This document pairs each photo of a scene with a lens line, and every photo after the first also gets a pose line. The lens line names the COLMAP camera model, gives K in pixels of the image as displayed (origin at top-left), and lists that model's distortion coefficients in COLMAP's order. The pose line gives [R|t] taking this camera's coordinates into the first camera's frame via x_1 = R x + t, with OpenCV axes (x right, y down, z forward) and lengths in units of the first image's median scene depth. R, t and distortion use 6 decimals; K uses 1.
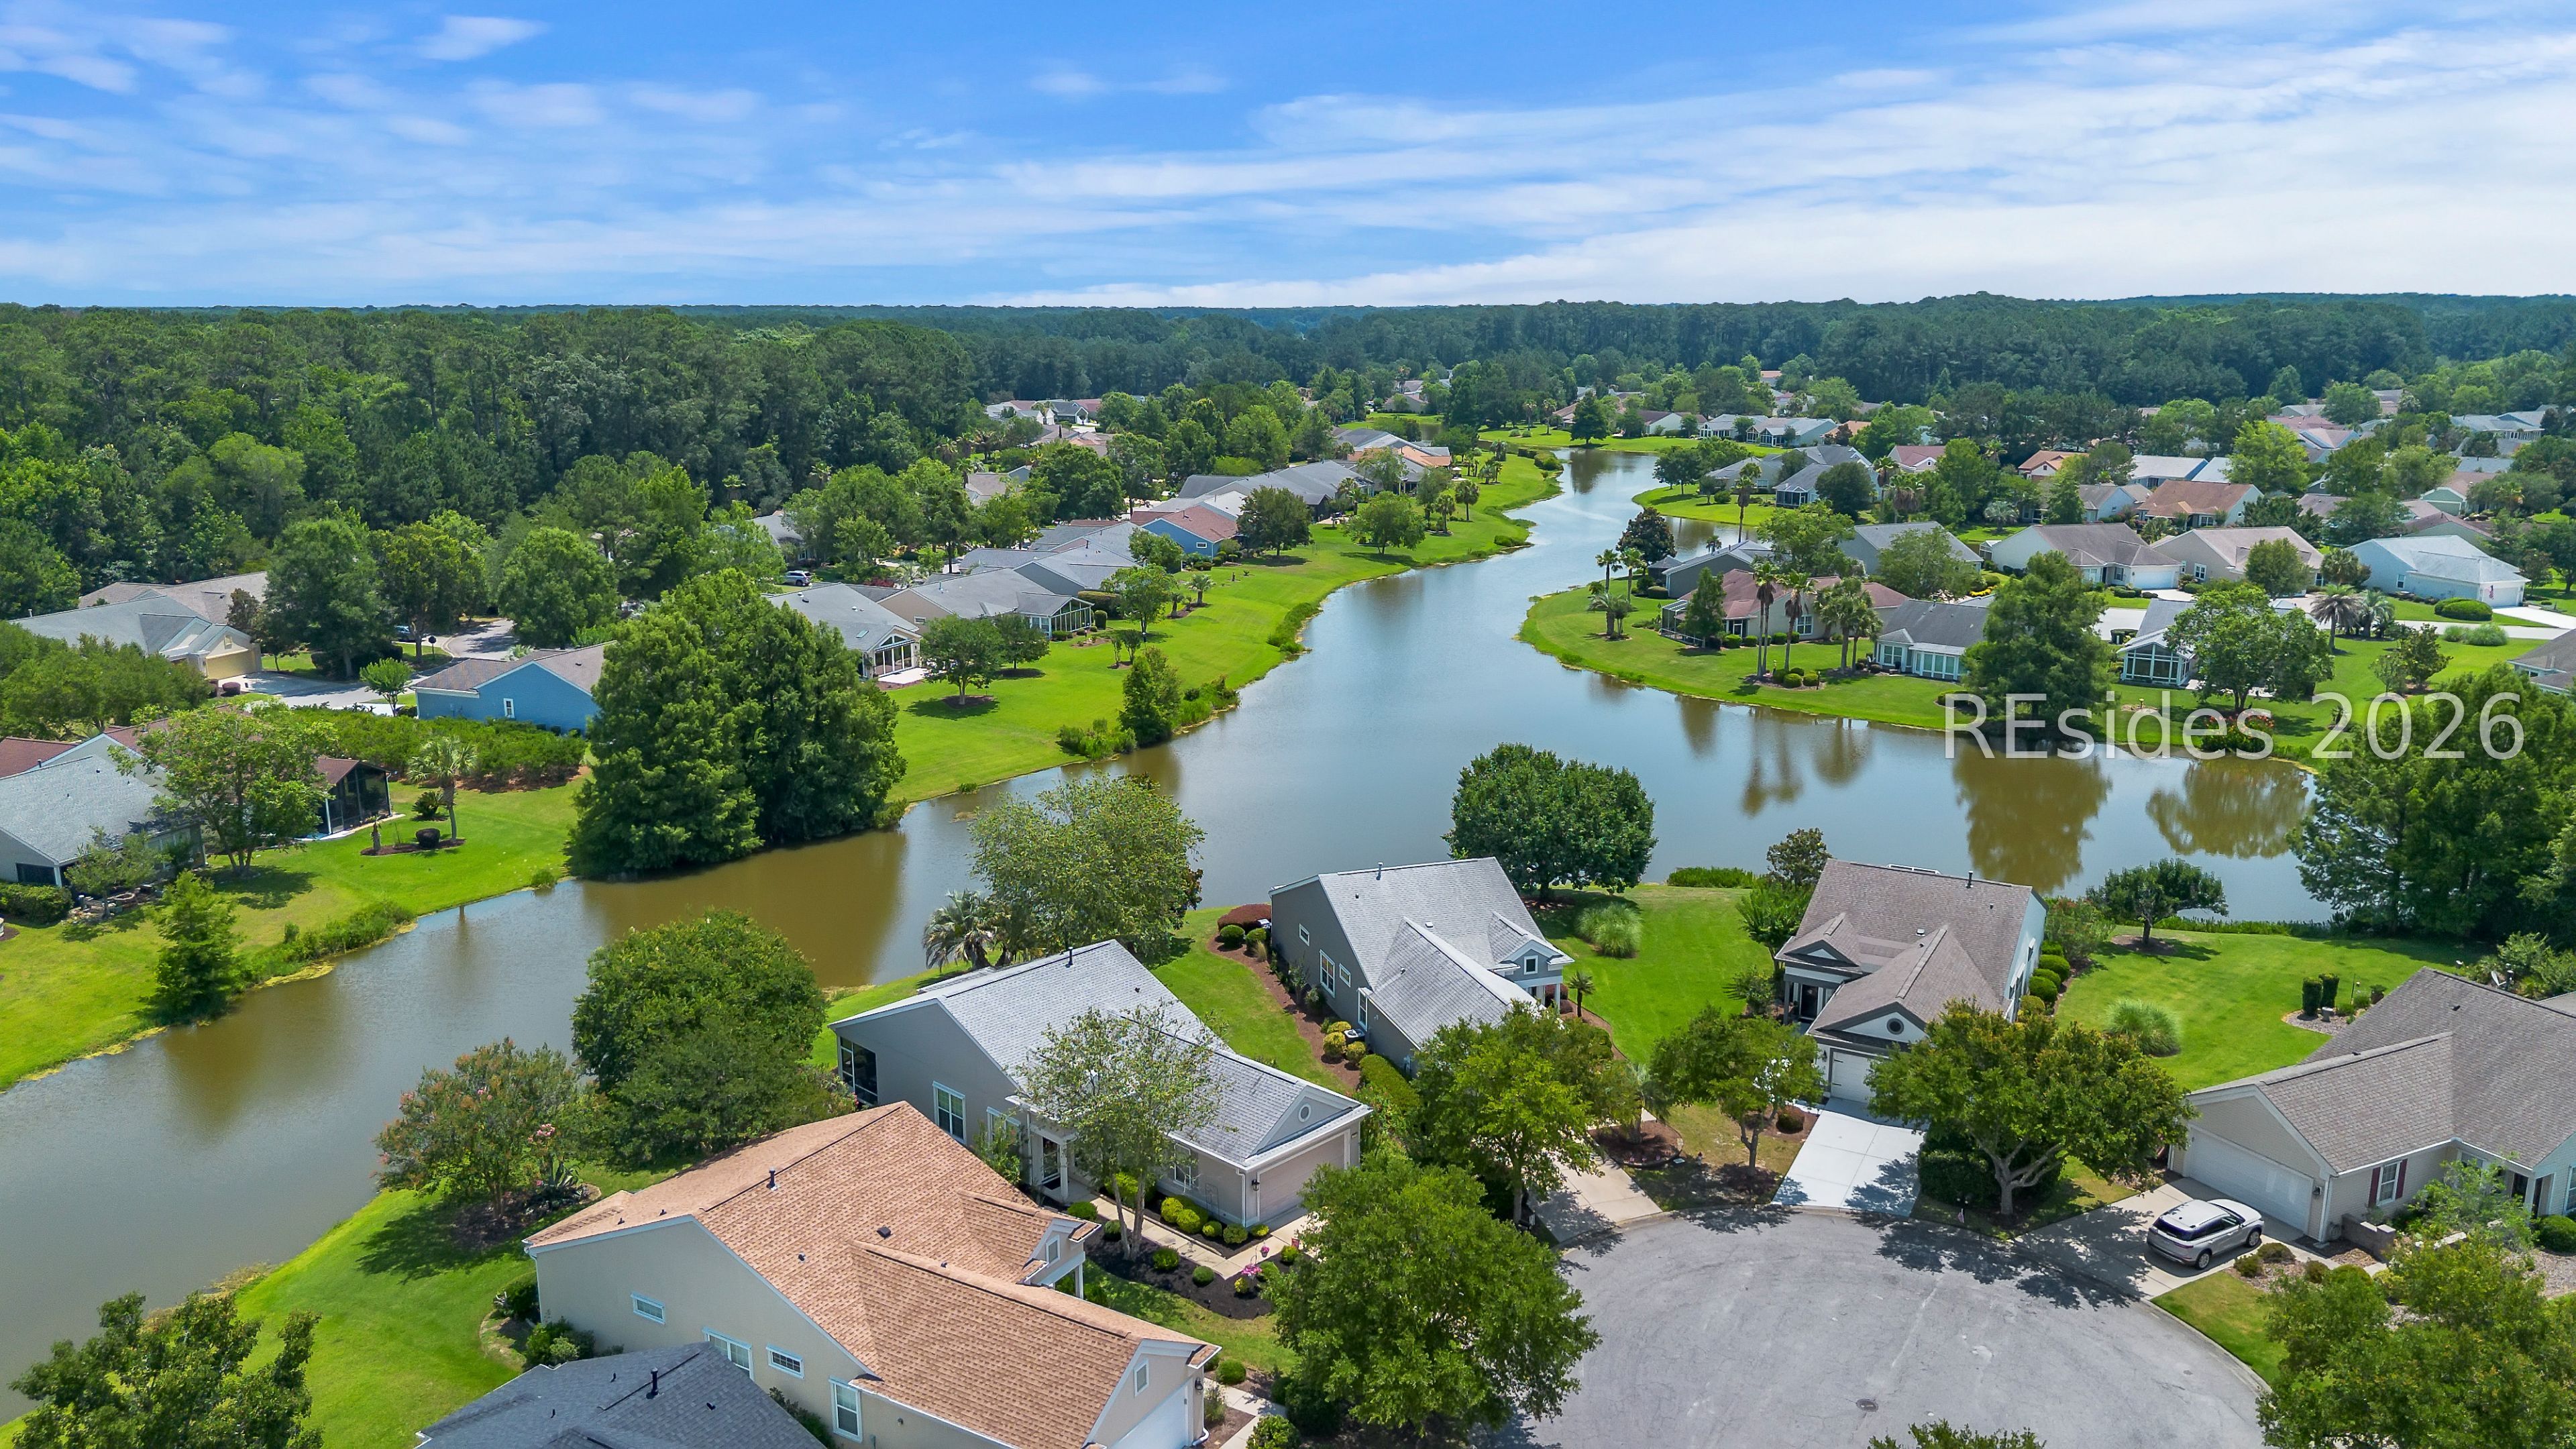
lens RADIAL K [[1821.7, 0, 1280.1], [0, 1821.7, 735.6], [0, 0, 1]] dist [0.072760, -0.074576]
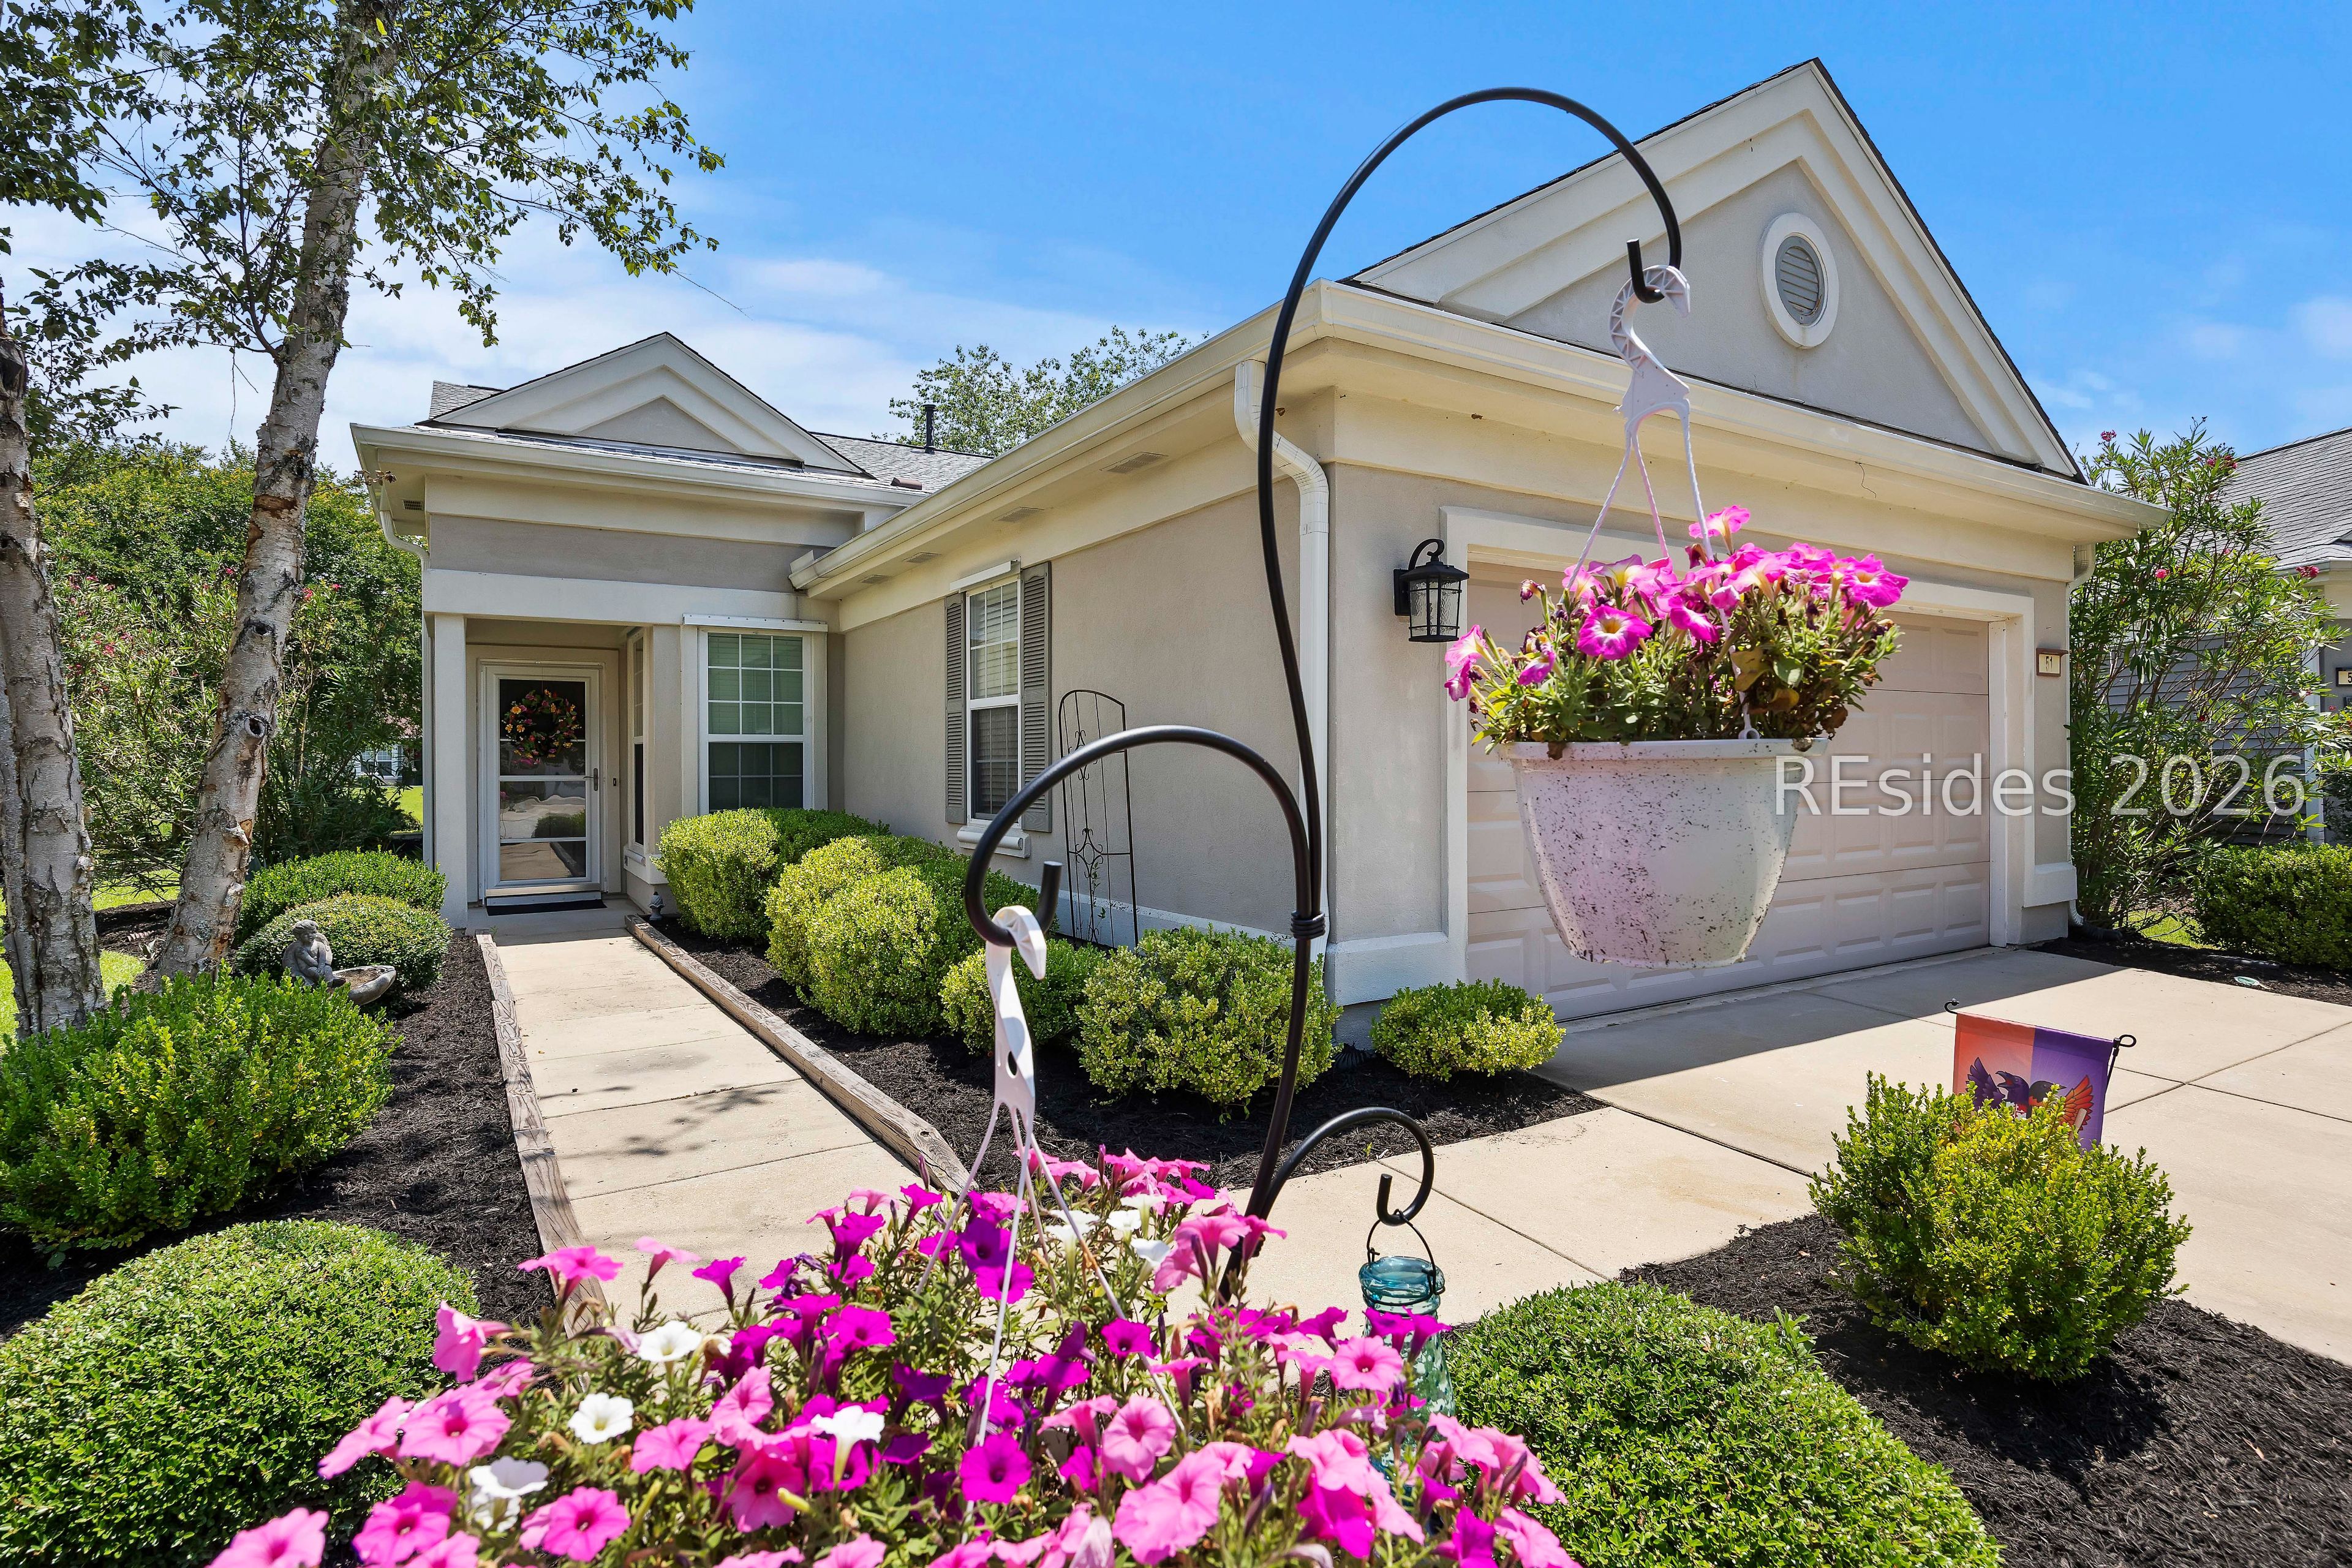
lens RADIAL K [[1196.4, 0, 1177.2], [0, 1196.4, 772.8], [0, 0, 1]] dist [-0.028260, 0.015357]
pose [[0.968309, -0.003203, -0.249735, -0.007174], [-0.051872, 0.975535, -0.213637, 0.186382], [0.244310, 0.219821, 0.944453, 0.640598]]
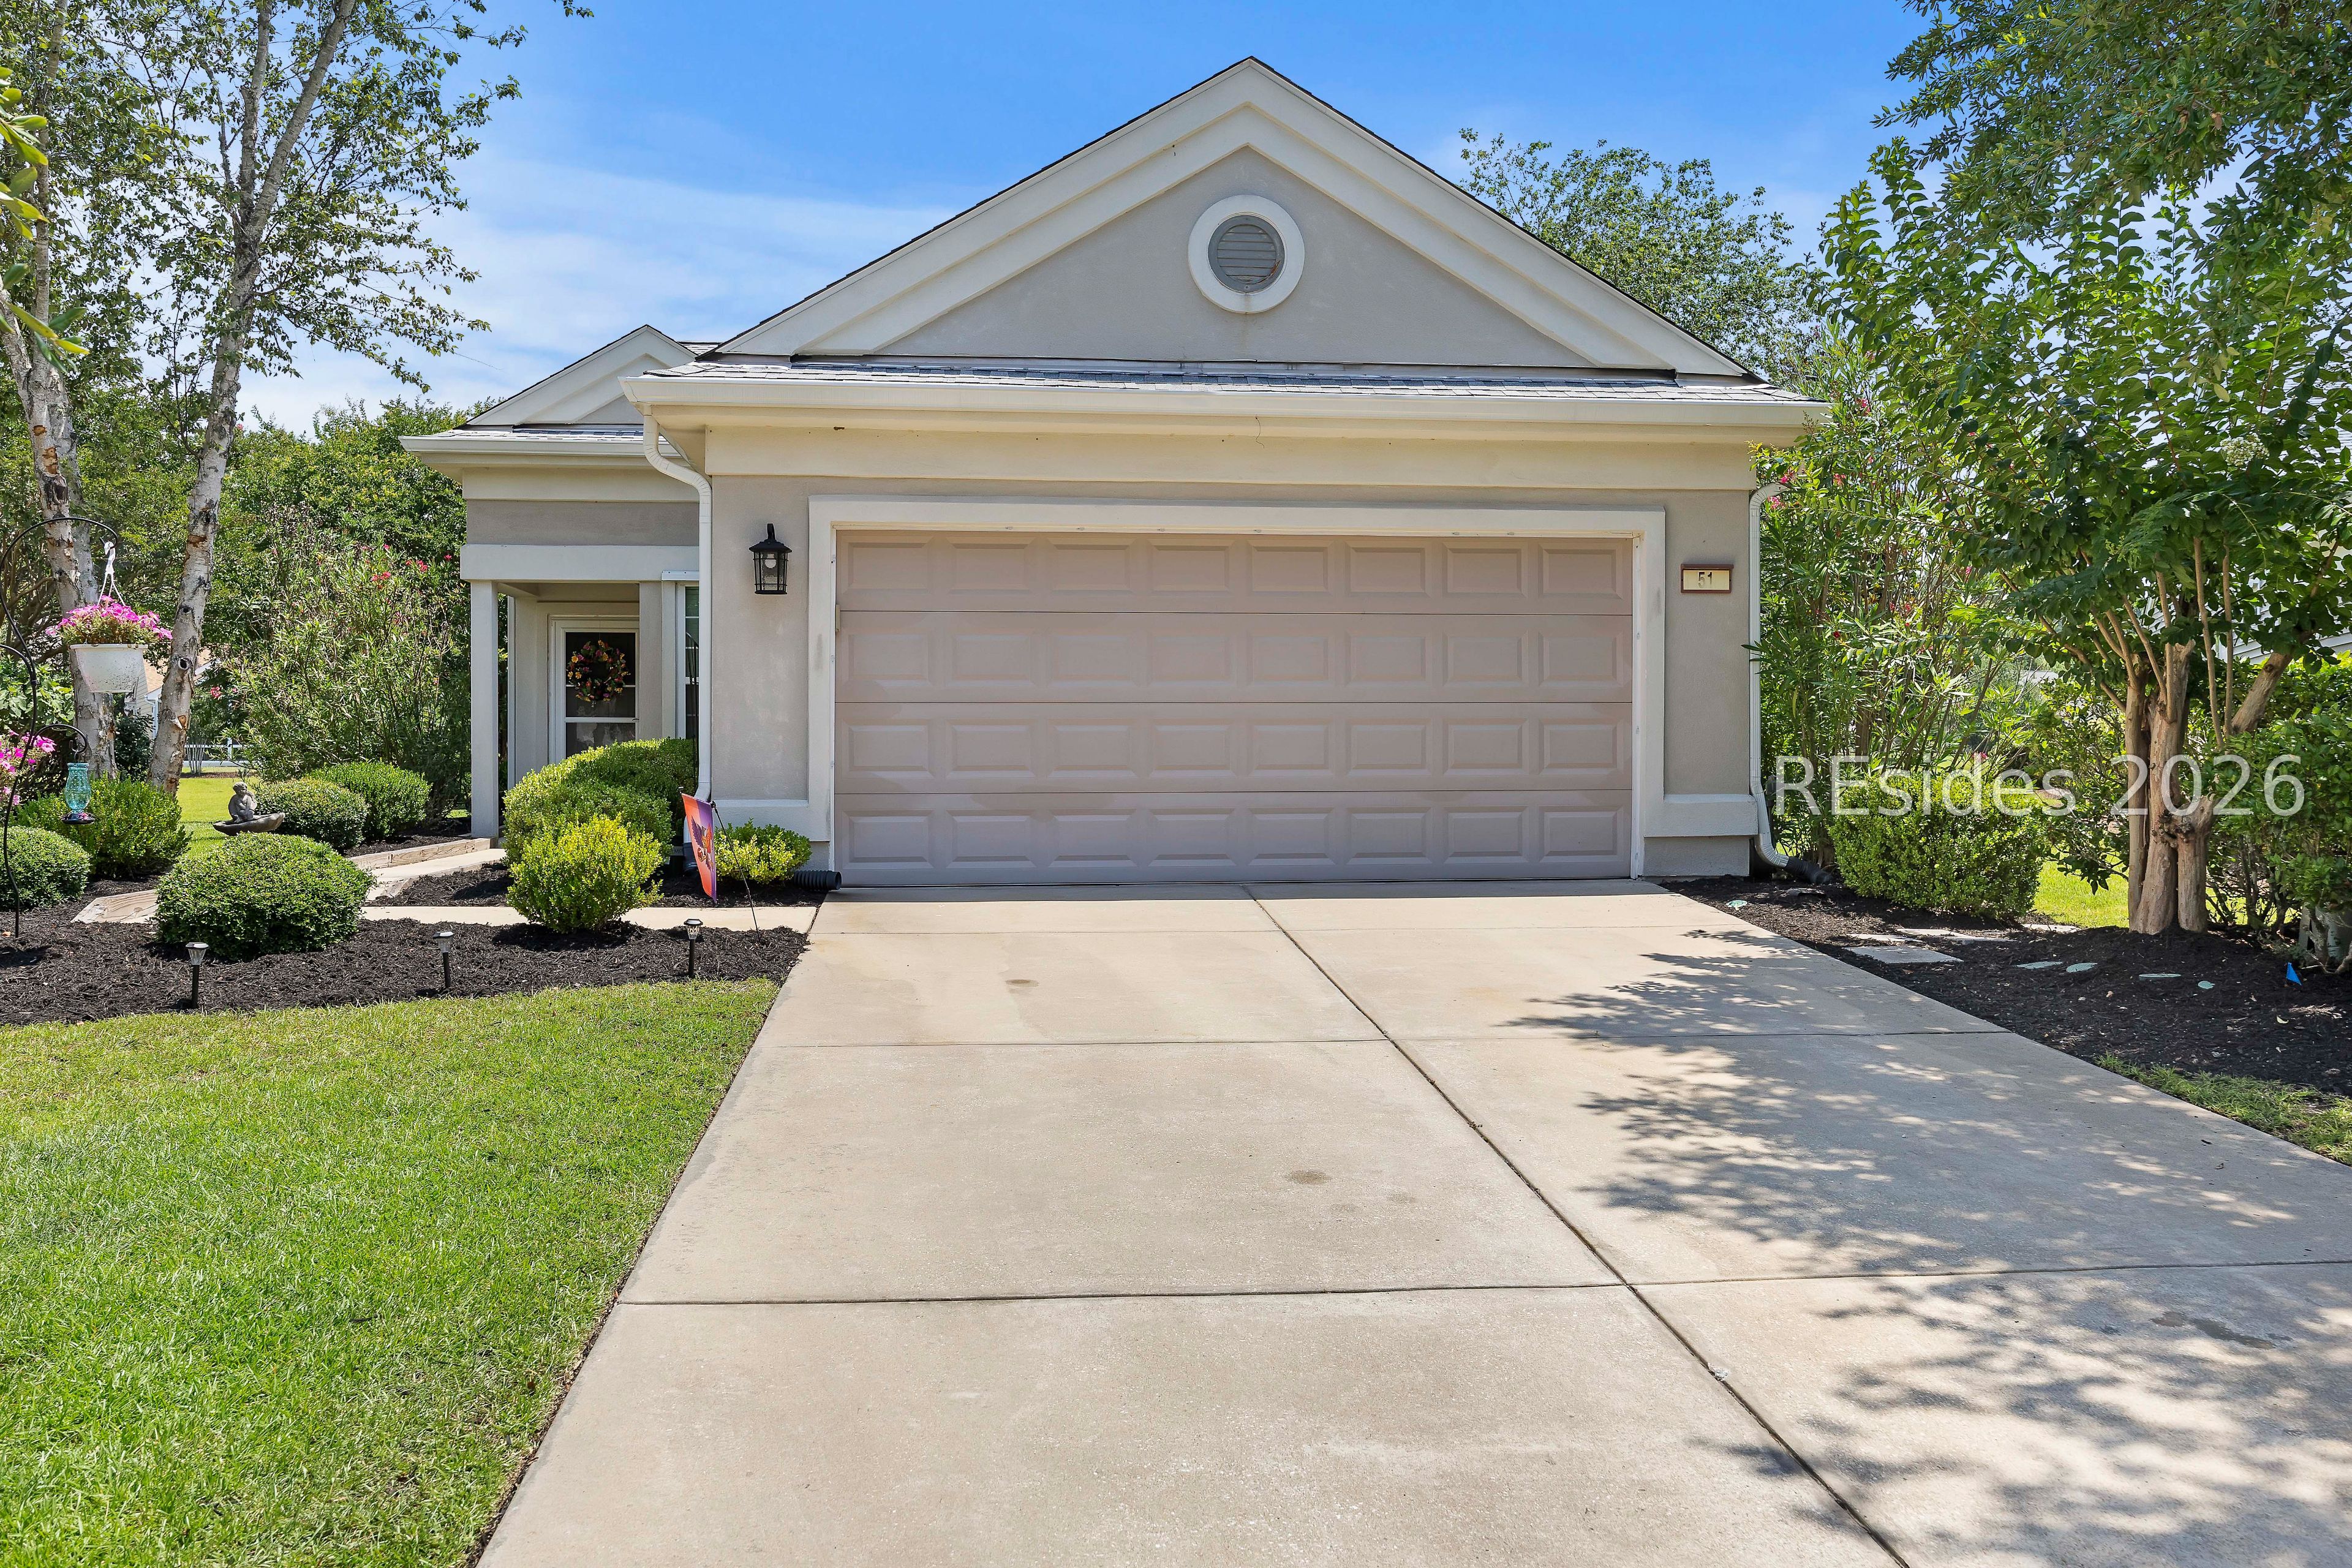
lens RADIAL K [[1882.6, 0, 1192.5], [0, 1882.6, 774.2], [0, 0, 1]] dist [-0.021943, -0.001168]
pose [[0.775615, 0.007281, -0.631164, 0.078397], [-0.143077, 0.975934, -0.164563, 0.195086], [0.614776, 0.217943, 0.757992, 0.621875]]
